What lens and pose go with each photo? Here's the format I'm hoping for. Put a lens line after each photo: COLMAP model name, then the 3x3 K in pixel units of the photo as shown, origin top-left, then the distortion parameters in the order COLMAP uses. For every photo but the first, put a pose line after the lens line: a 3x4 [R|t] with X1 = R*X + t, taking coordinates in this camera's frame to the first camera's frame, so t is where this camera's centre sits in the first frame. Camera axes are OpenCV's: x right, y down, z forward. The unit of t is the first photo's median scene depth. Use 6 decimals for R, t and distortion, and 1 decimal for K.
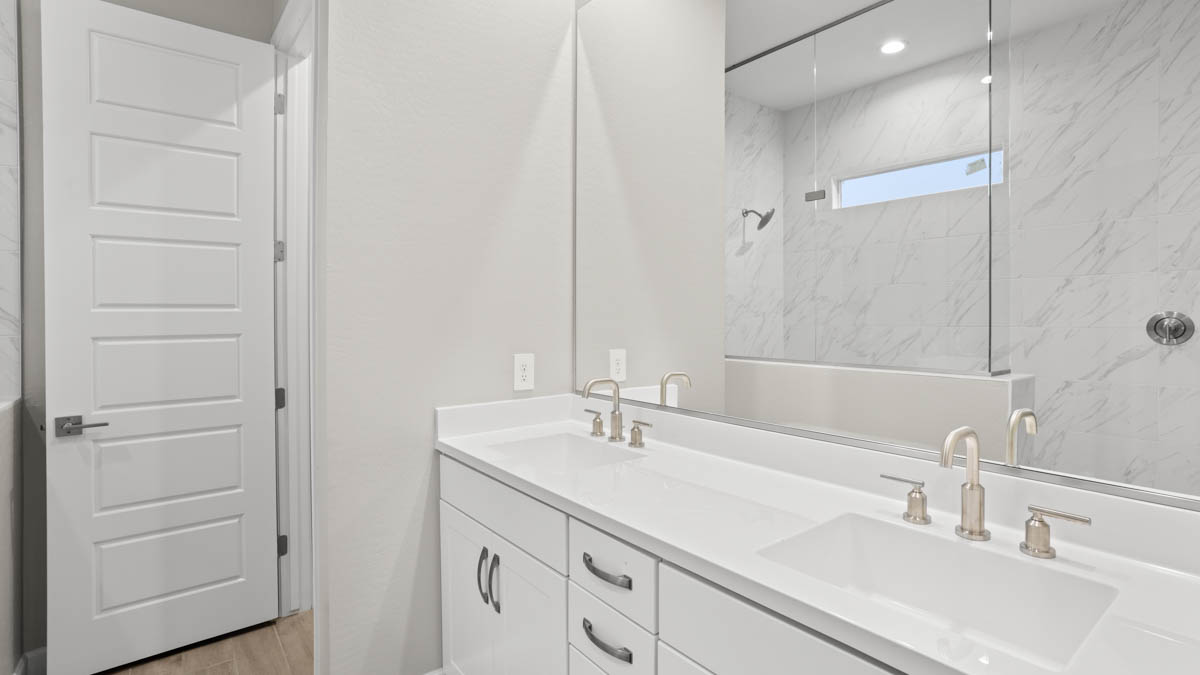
lens RADIAL K [[581.0, 0, 602.3], [0, 581.0, 315.9], [0, 0, 1]] dist [-0.053106, 0.033768]
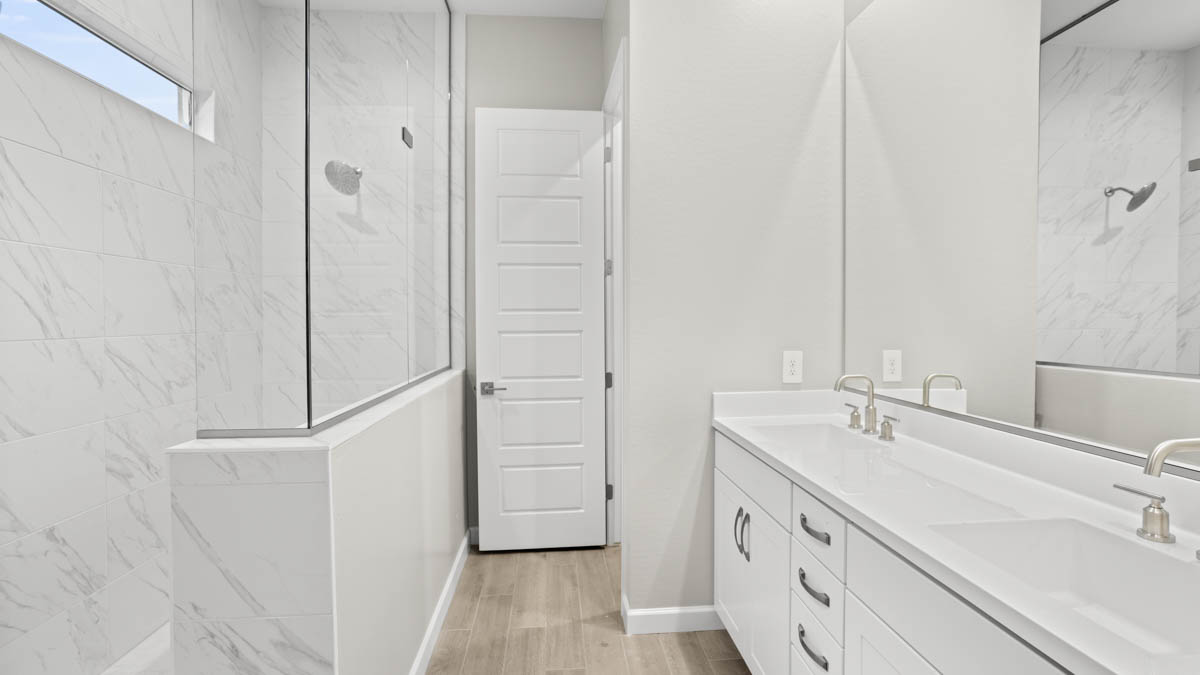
lens RADIAL K [[577.1, 0, 603.7], [0, 577.1, 325.6], [0, 0, 1]] dist [-0.048699, 0.032500]
pose [[0.843580, 0.008214, -0.536941, 0.165000], [-0.000522, 0.999895, 0.014477, 0.000811], [0.537004, -0.011933, 0.843496, -0.143472]]
